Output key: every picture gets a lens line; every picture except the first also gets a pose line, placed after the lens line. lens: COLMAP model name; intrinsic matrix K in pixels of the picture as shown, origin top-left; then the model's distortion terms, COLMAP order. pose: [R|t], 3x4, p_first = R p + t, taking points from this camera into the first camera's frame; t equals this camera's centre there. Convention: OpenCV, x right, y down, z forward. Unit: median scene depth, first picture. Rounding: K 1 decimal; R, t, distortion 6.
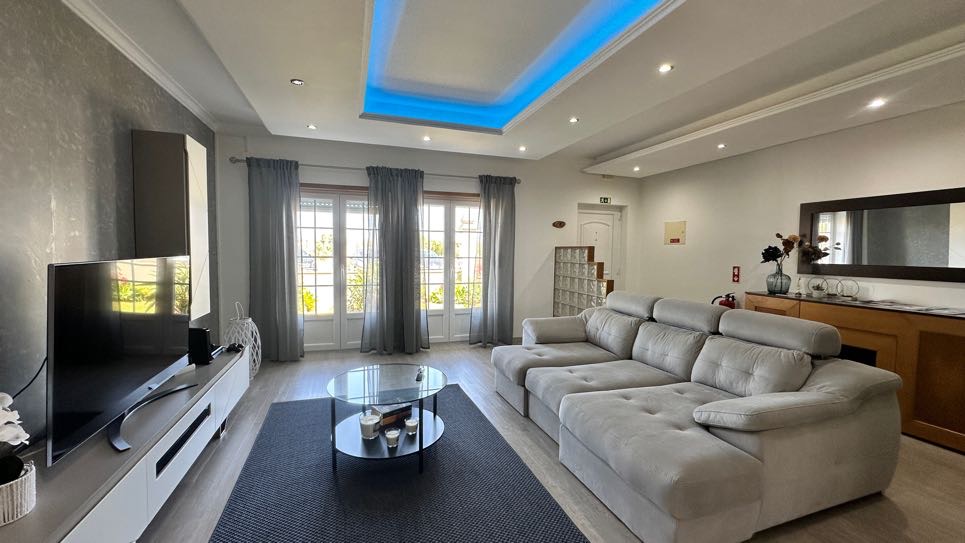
lens RADIAL K [[384.7, 0, 478.5], [0, 384.7, 271.5], [0, 0, 1]] dist [0.000083, -0.001020]
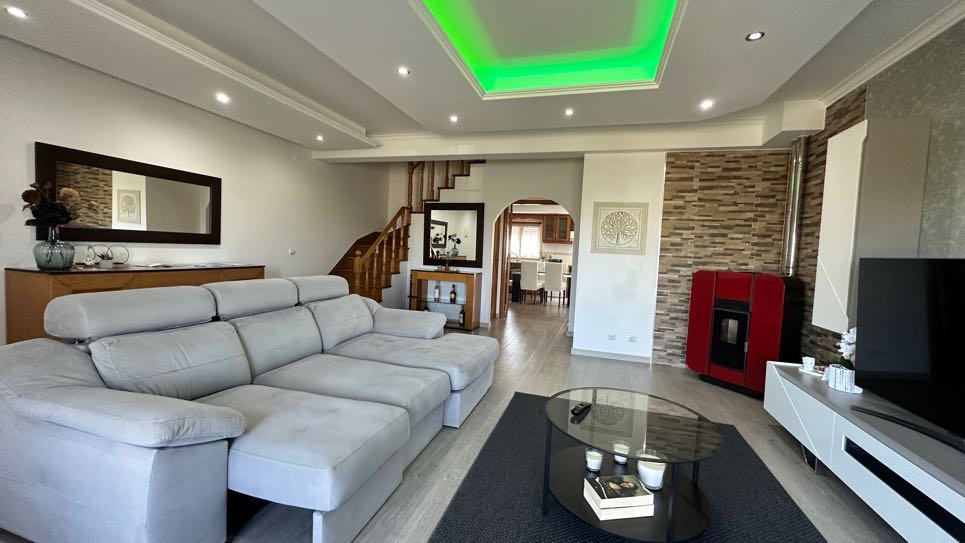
lens RADIAL K [[384.7, 0, 481.0], [0, 384.7, 270.5], [0, 0, 1]] dist [0.000083, -0.001020]
pose [[-0.808335, -0.081565, 0.583046, -0.217320], [-0.022162, 0.993870, 0.108312, -0.028671], [-0.588306, 0.074630, -0.805187, 0.921494]]
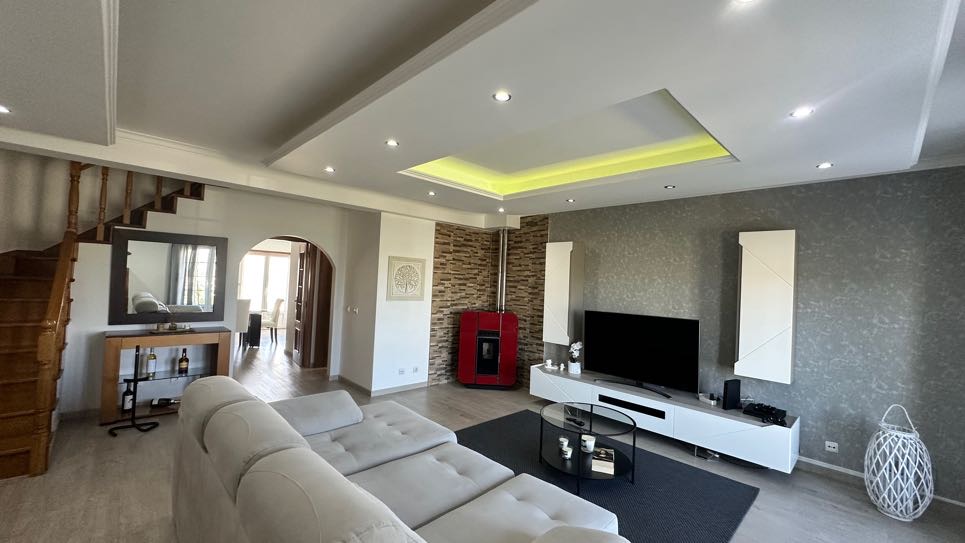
lens RADIAL K [[384.7, 0, 481.7], [0, 384.7, 270.9], [0, 0, 1]] dist [0.000083, -0.001020]
pose [[-0.903989, -0.066258, -0.422391, 0.347129], [-0.082787, 0.996348, 0.020887, -0.102545], [0.419465, 0.053850, -0.906173, 1.063465]]
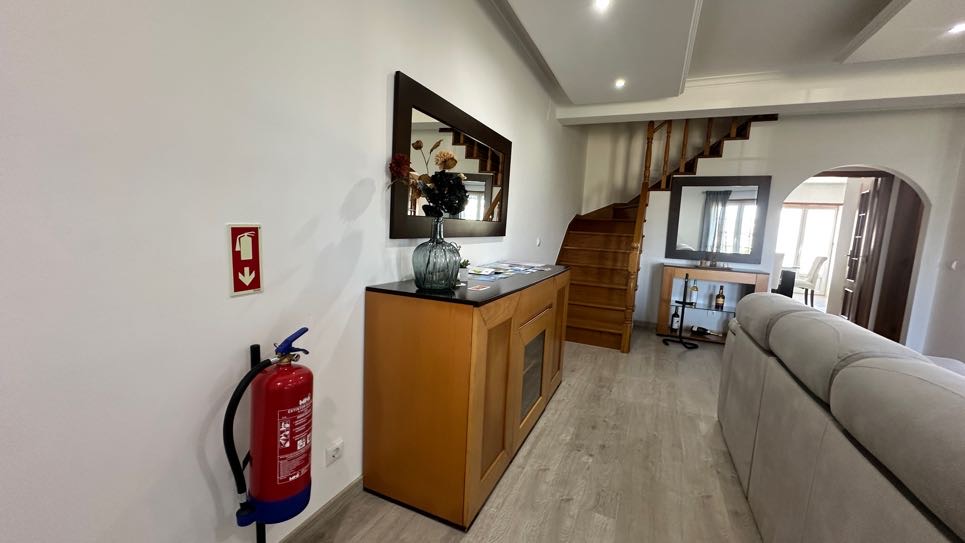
lens RADIAL K [[384.7, 0, 479.6], [0, 384.7, 274.3], [0, 0, 1]] dist [0.000083, -0.001020]
pose [[-0.729099, -0.133206, 0.671321, 0.386603], [-0.017993, 0.984269, 0.175760, -0.028415], [-0.684172, 0.116068, -0.720026, 1.054014]]
